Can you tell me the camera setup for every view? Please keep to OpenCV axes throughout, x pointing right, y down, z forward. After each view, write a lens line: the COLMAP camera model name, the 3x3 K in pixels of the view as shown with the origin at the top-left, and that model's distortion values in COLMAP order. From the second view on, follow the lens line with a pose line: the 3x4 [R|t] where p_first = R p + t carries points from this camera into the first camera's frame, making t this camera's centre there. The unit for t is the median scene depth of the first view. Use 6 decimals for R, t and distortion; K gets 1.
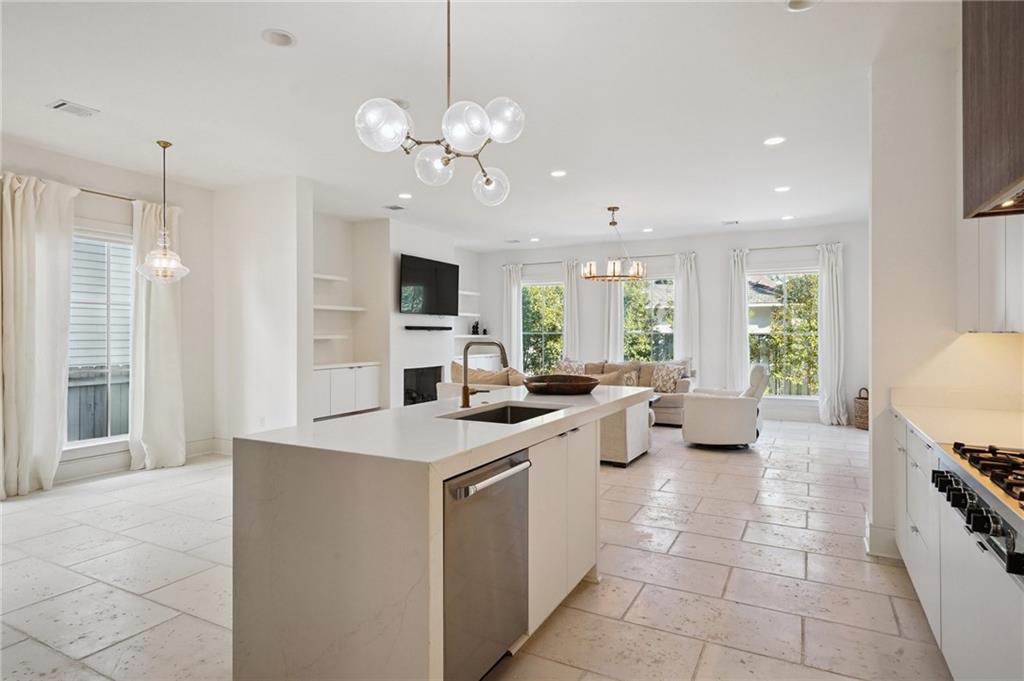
lens RADIAL K [[562.3, 0, 515.9], [0, 562.3, 333.0], [0, 0, 1]] dist [0.003252, -0.001303]
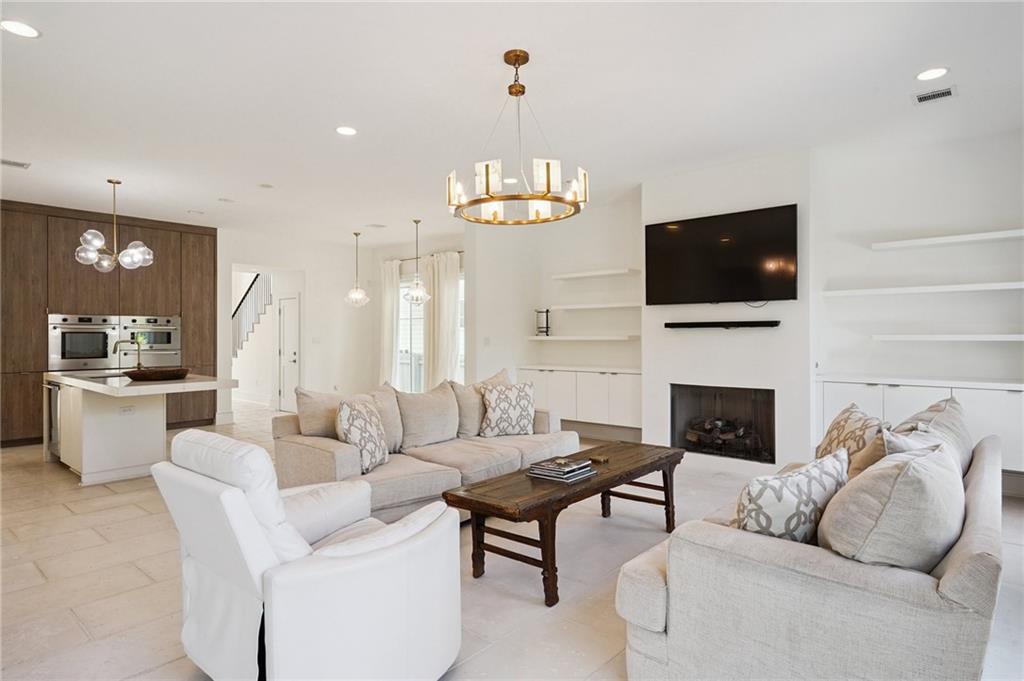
lens RADIAL K [[562.3, 0, 515.9], [0, 562.3, 333.0], [0, 0, 1]] dist [0.003252, -0.001303]
pose [[-0.227615, -0.003536, -0.973745, 0.766117], [0.004580, 0.999978, -0.004701, 0.004119], [0.973740, -0.005530, -0.227594, 1.394325]]
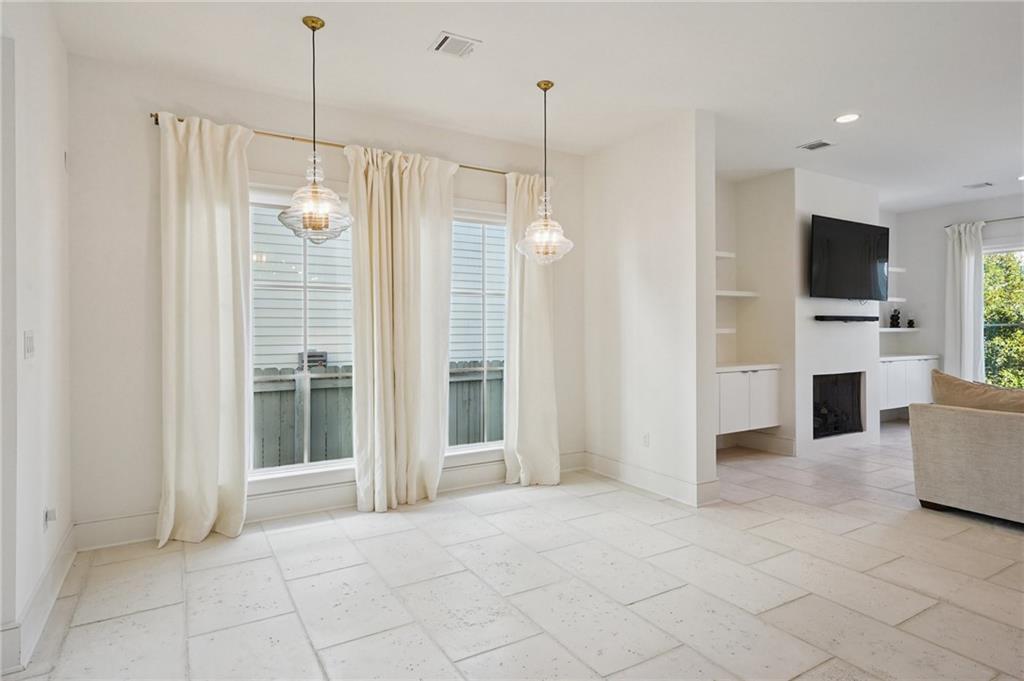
lens RADIAL K [[562.3, 0, 515.9], [0, 562.3, 333.0], [0, 0, 1]] dist [0.003252, -0.001303]
pose [[0.855642, 0.000868, -0.517568, -0.217824], [0.003927, 0.999959, 0.008169, 0.003509], [0.517554, -0.009023, 0.855603, 0.261691]]
